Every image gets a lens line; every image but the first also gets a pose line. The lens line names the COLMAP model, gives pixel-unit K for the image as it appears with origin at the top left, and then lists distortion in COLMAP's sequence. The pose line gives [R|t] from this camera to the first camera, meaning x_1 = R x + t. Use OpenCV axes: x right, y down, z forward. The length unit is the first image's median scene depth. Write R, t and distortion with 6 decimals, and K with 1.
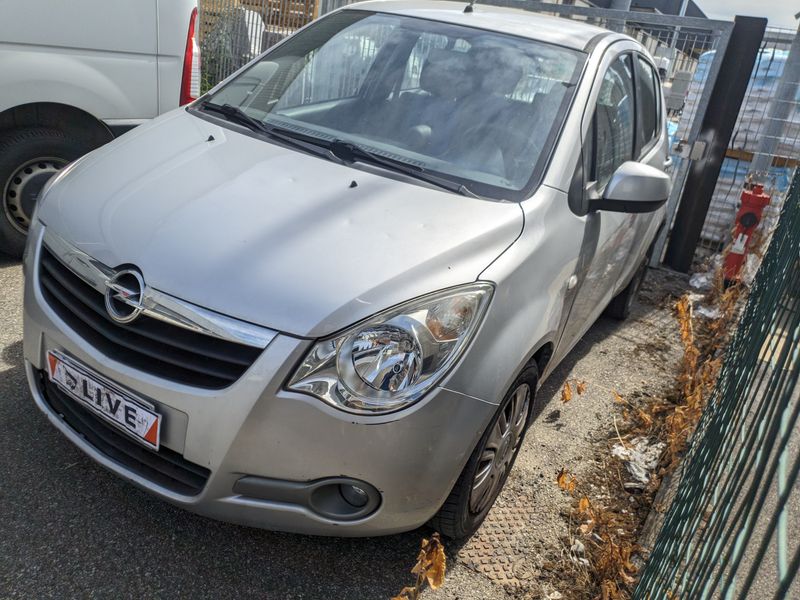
lens RADIAL K [[627.1, 0, 400.0], [0, 627.1, 300.0], [0, 0, 1]] dist [0.010995, -0.001546]
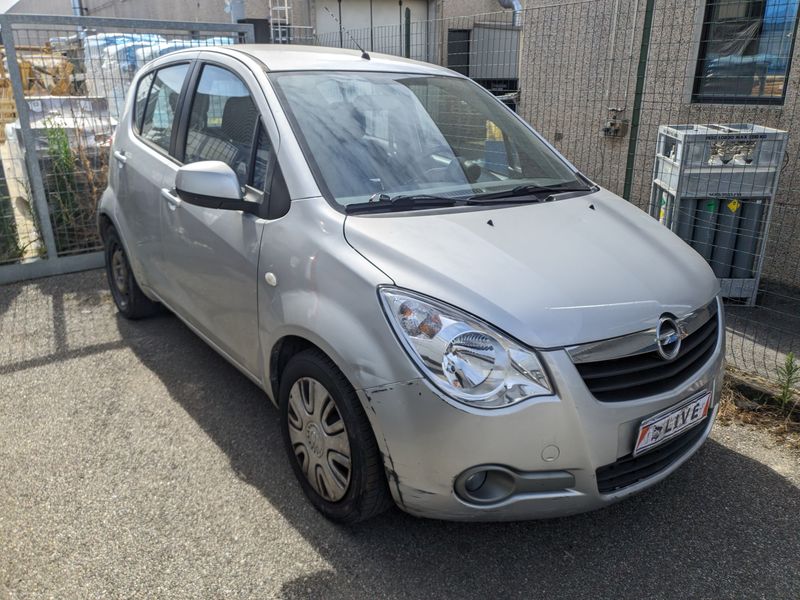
lens RADIAL K [[645.8, 0, 400.0], [0, 645.8, 300.0], [0, 0, 1]] dist [0.030177, -0.001317]
pose [[0.346389, -0.442158, 0.827352, -1.655128], [0.390527, 0.869863, 0.301375, -0.668832], [-0.852938, 0.218710, 0.473985, 0.808347]]
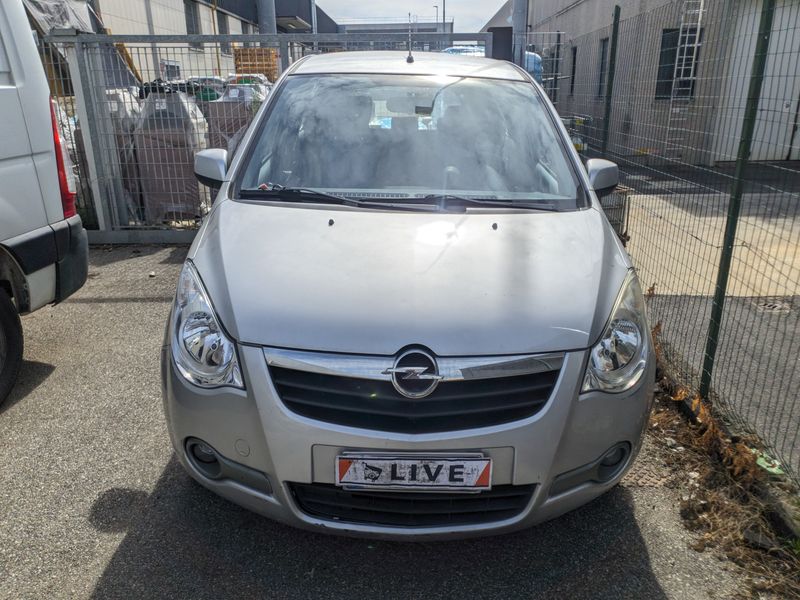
lens RADIAL K [[645.8, 0, 400.0], [0, 645.8, 300.0], [0, 0, 1]] dist [0.030177, -0.001317]
pose [[0.833386, -0.305246, 0.460752, -0.937814], [0.310070, 0.948320, 0.067419, -0.213407], [-0.457520, 0.086680, 0.884964, 0.001513]]
